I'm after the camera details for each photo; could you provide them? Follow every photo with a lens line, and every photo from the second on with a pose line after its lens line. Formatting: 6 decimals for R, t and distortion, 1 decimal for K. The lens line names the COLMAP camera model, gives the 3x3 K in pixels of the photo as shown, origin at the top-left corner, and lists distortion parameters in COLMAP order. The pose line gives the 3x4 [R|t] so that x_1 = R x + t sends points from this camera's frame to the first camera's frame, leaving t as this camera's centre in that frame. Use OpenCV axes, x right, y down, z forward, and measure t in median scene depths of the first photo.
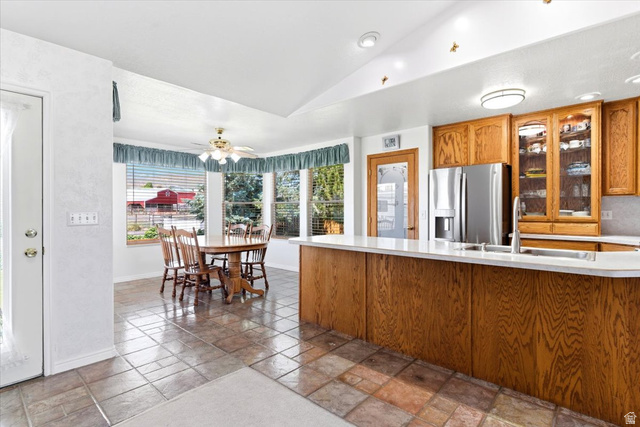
lens RADIAL K [[311.8, 0, 319.8], [0, 311.8, 212.2], [0, 0, 1]] dist [0.002773, -0.003748]
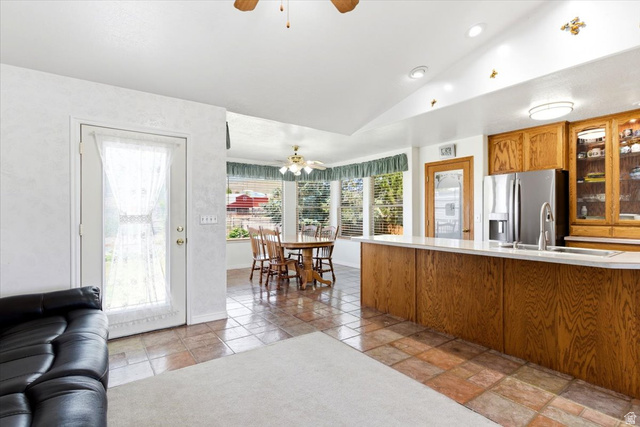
lens RADIAL K [[311.8, 0, 319.8], [0, 311.8, 215.2], [0, 0, 1]] dist [0.002773, -0.003748]
pose [[0.977601, 0.001822, -0.210459, 0.028062], [-0.002141, 0.999997, -0.001286, 0.000892], [0.210456, 0.001708, 0.977602, -0.180007]]
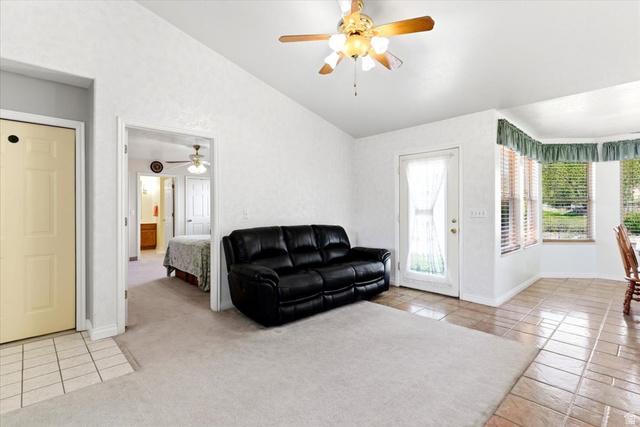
lens RADIAL K [[311.8, 0, 315.2], [0, 311.8, 213.7], [0, 0, 1]] dist [0.002773, -0.003748]
pose [[-0.098552, 0.016505, -0.994995, 0.564547], [-0.004680, 0.999844, 0.017049, -0.001043], [0.995121, 0.006337, -0.098460, 0.183109]]
